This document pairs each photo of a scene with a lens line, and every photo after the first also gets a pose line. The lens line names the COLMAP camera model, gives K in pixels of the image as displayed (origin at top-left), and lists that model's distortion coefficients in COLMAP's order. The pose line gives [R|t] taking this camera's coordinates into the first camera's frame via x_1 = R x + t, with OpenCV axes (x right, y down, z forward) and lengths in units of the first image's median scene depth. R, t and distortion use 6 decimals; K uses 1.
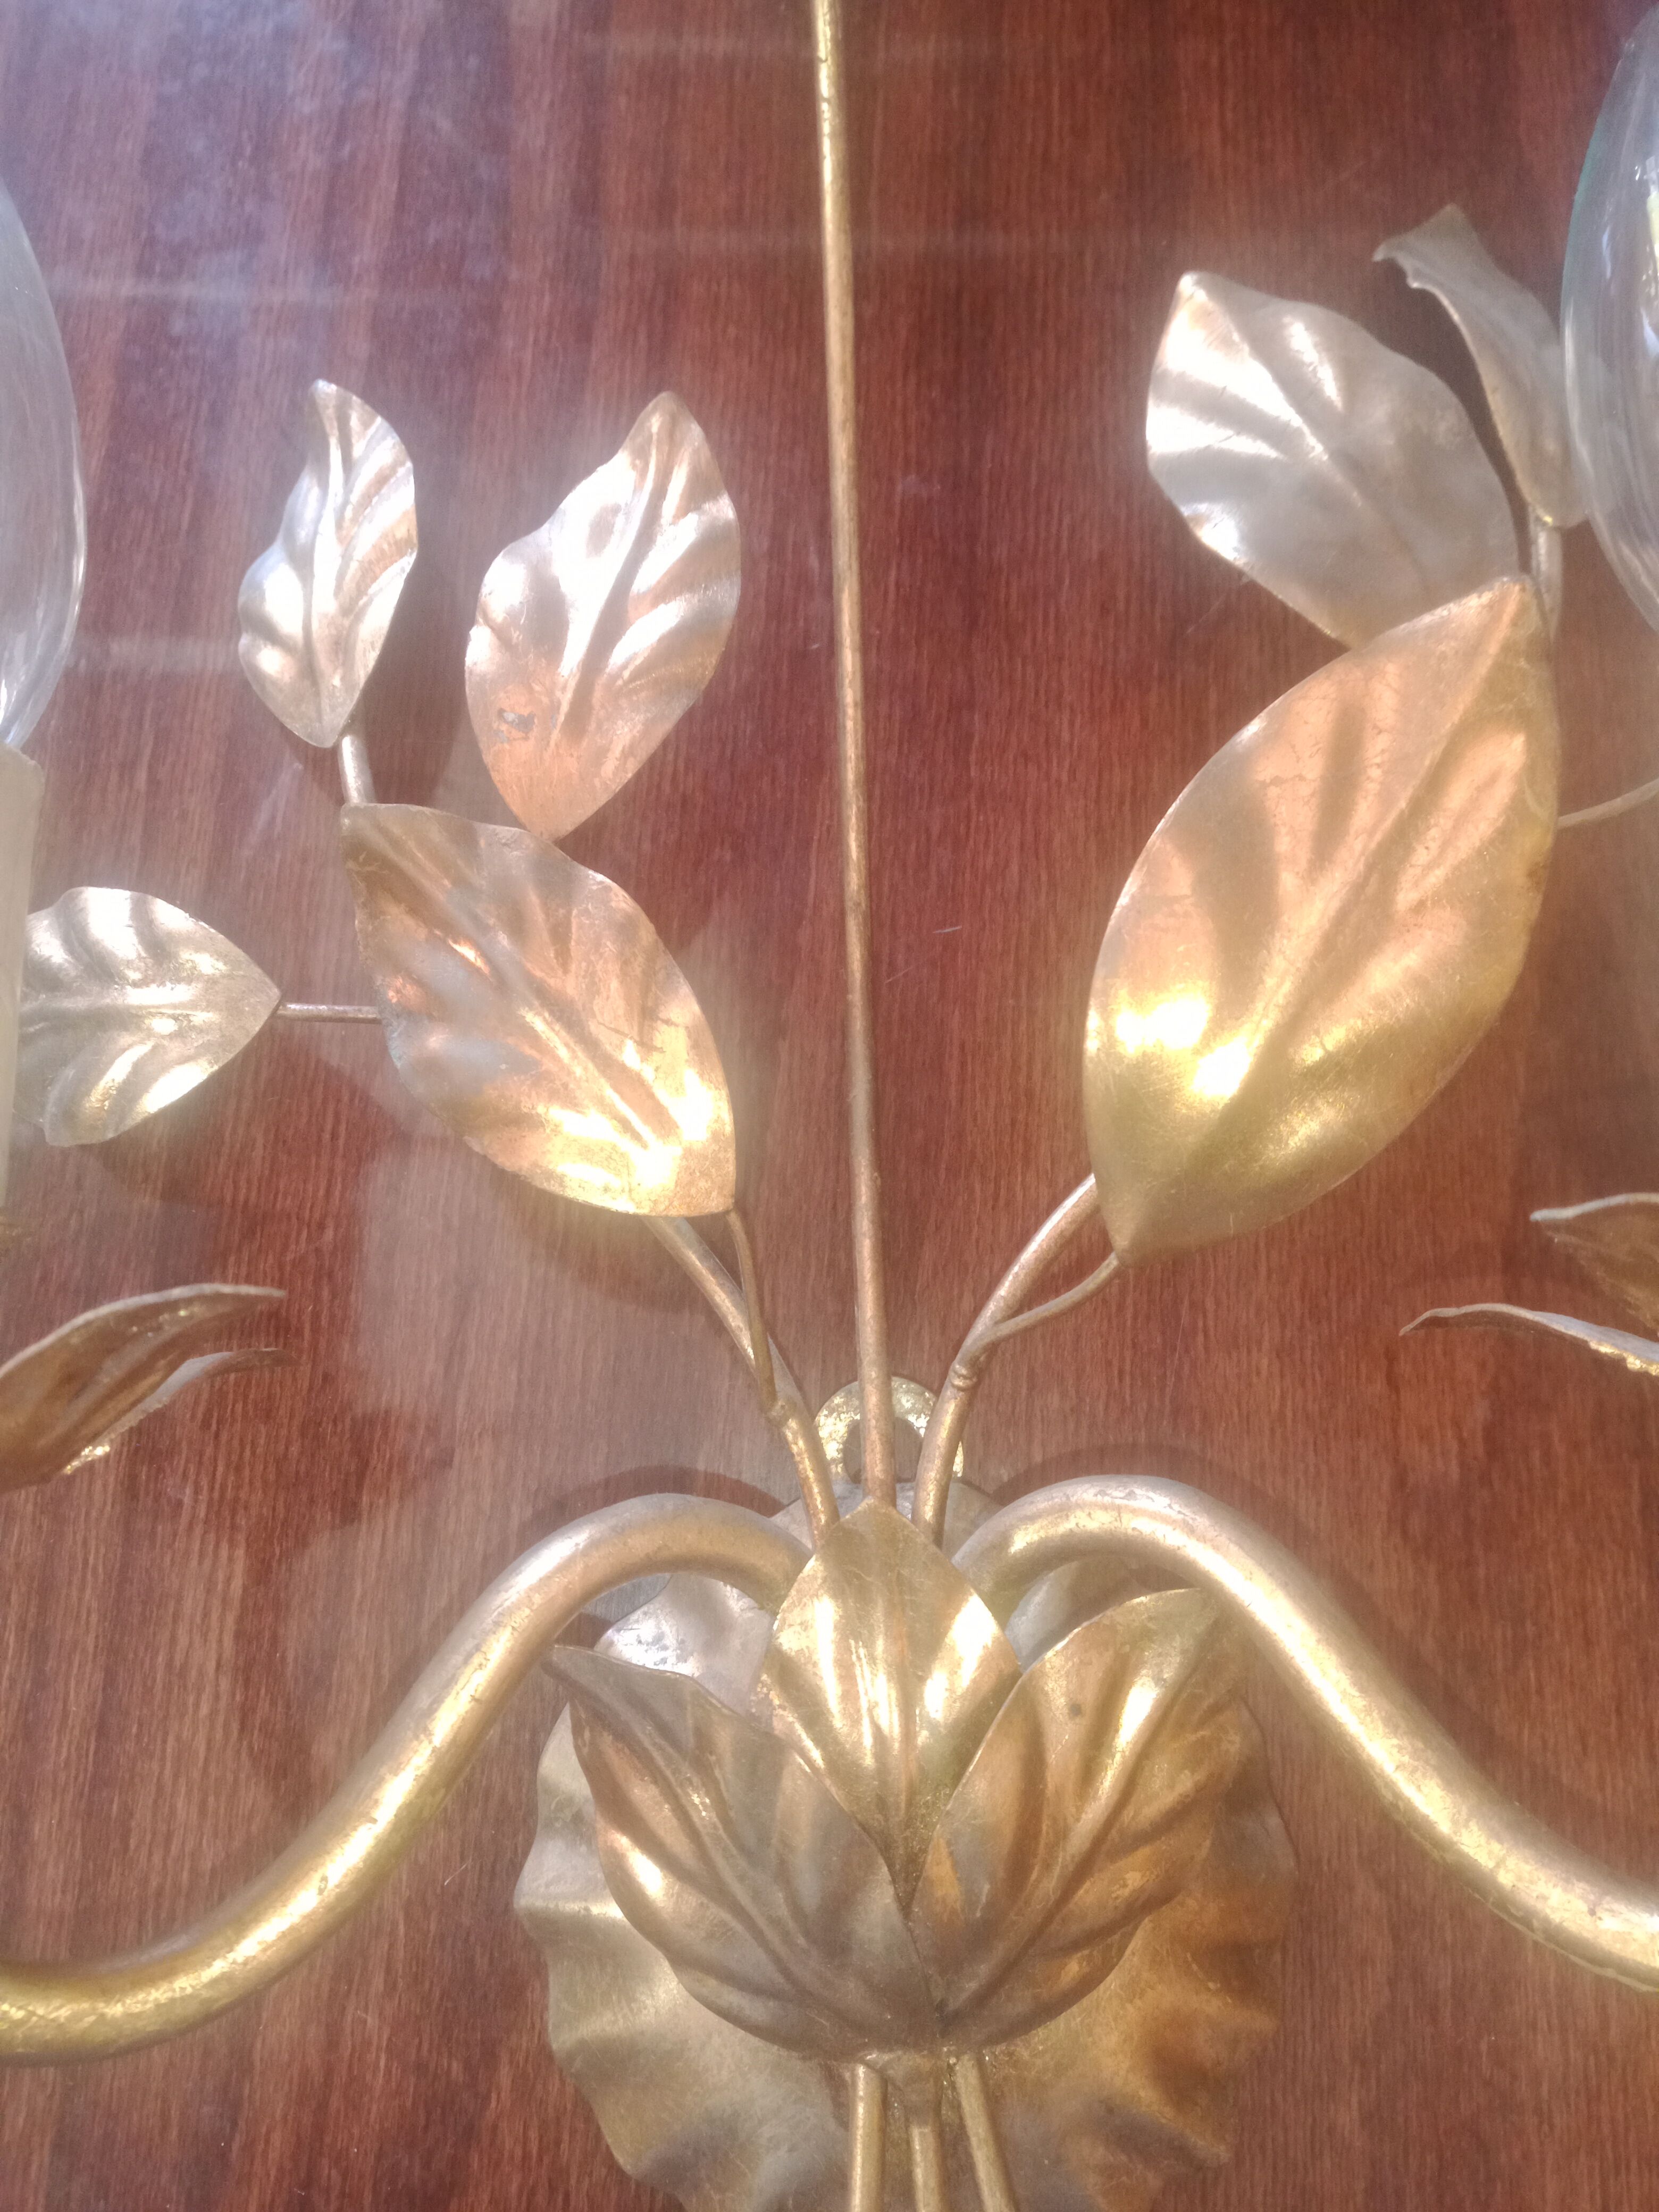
lens RADIAL K [[1734.9, 0, 830.0], [0, 1734.9, 1114.7], [0, 0, 1]] dist [0.010210, -0.041478]
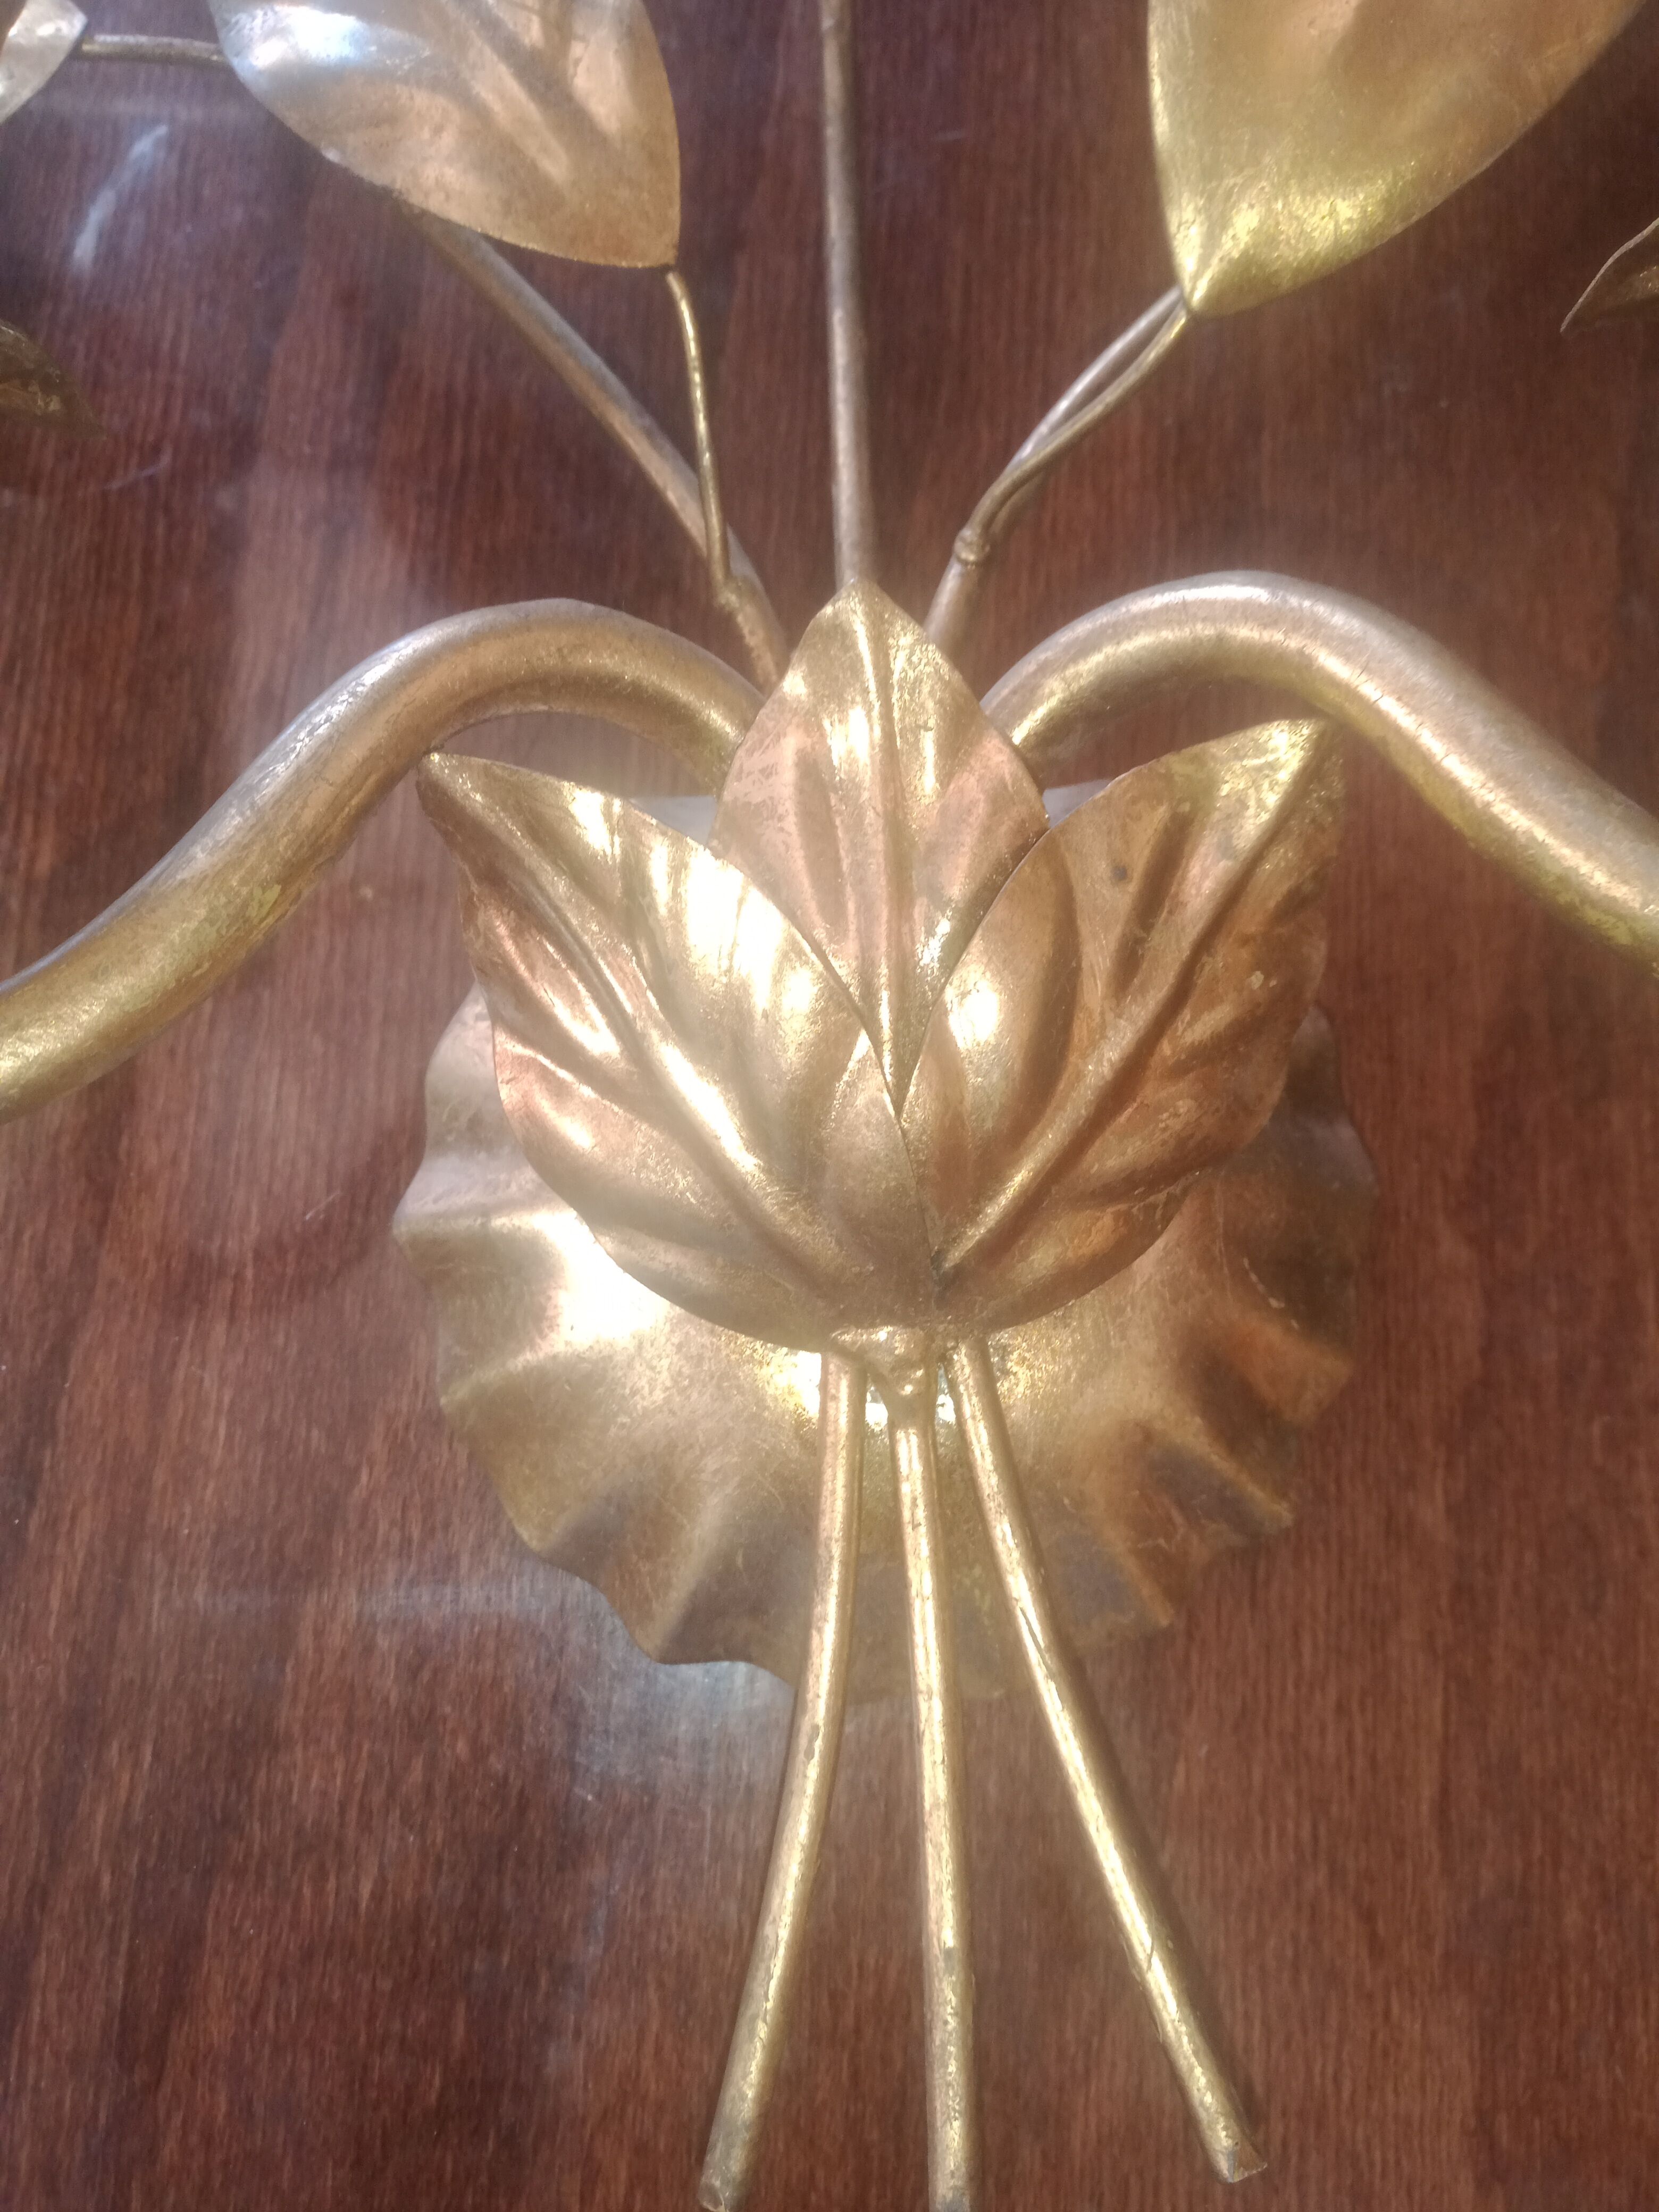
lens RADIAL K [[1777.3, 0, 829.0], [0, 1777.3, 1101.3], [0, 0, 1]] dist [0.018461, -0.075562]
pose [[0.999409, 0.011394, 0.032438, -0.010294], [-0.012731, 0.999065, 0.041310, 0.355307], [-0.031937, -0.041698, 0.998620, 0.184707]]
